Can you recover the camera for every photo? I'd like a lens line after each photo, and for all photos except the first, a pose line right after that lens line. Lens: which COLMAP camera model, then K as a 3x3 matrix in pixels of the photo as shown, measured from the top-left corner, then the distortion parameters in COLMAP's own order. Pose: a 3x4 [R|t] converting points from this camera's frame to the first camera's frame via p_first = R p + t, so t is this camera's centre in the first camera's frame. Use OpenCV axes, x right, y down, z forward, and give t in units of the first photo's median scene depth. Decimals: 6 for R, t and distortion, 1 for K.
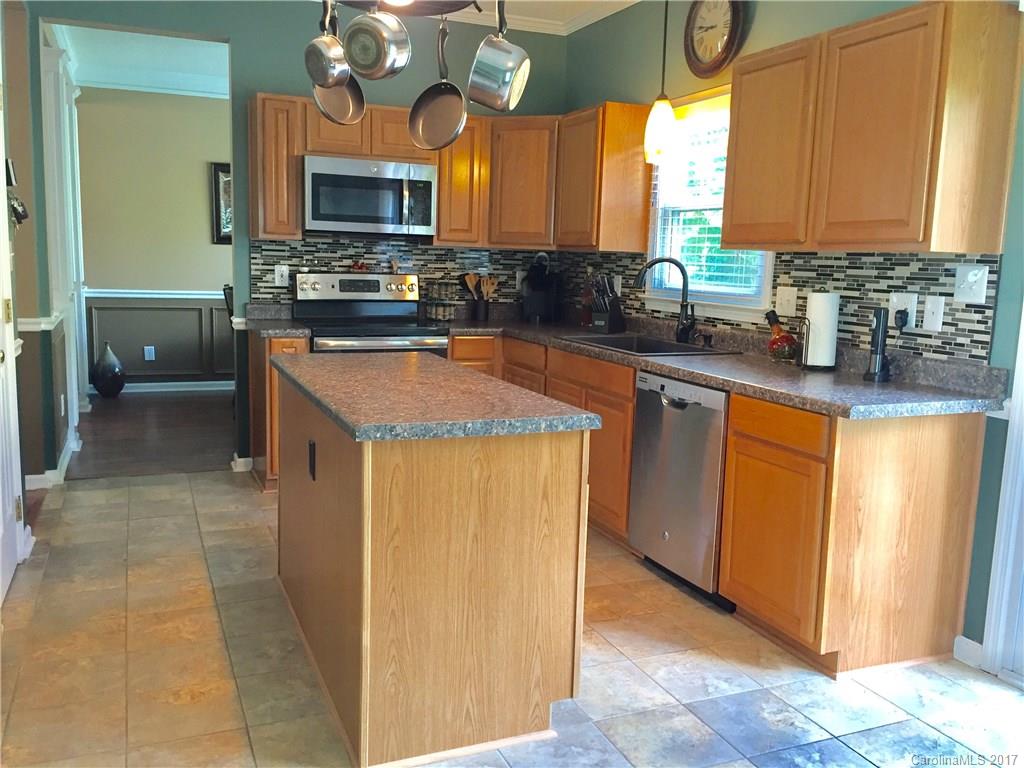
lens RADIAL K [[871.9, 0, 512.0], [0, 871.9, 384.0], [0, 0, 1]] dist [0.096080, -0.139302]
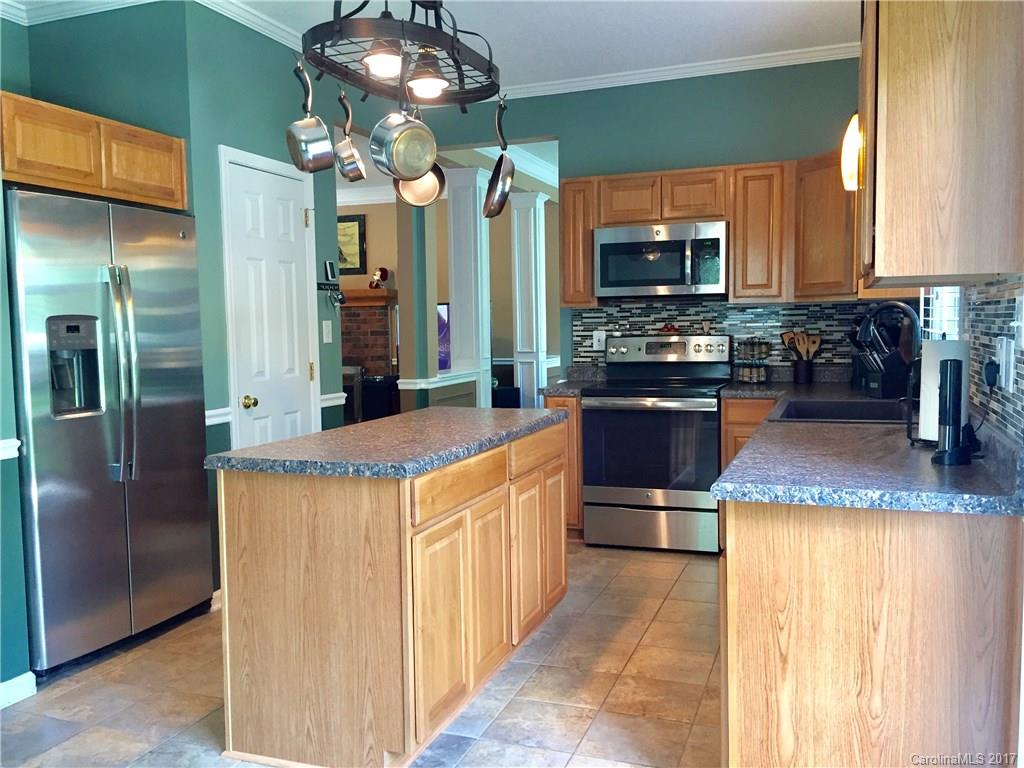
lens RADIAL K [[871.9, 0, 512.0], [0, 871.9, 384.0], [0, 0, 1]] dist [0.096080, -0.139302]
pose [[0.729362, 0.005609, -0.684105, 0.707824], [-0.060691, 0.996554, -0.056535, -0.006124], [0.681430, 0.082754, 0.727189, 0.279129]]
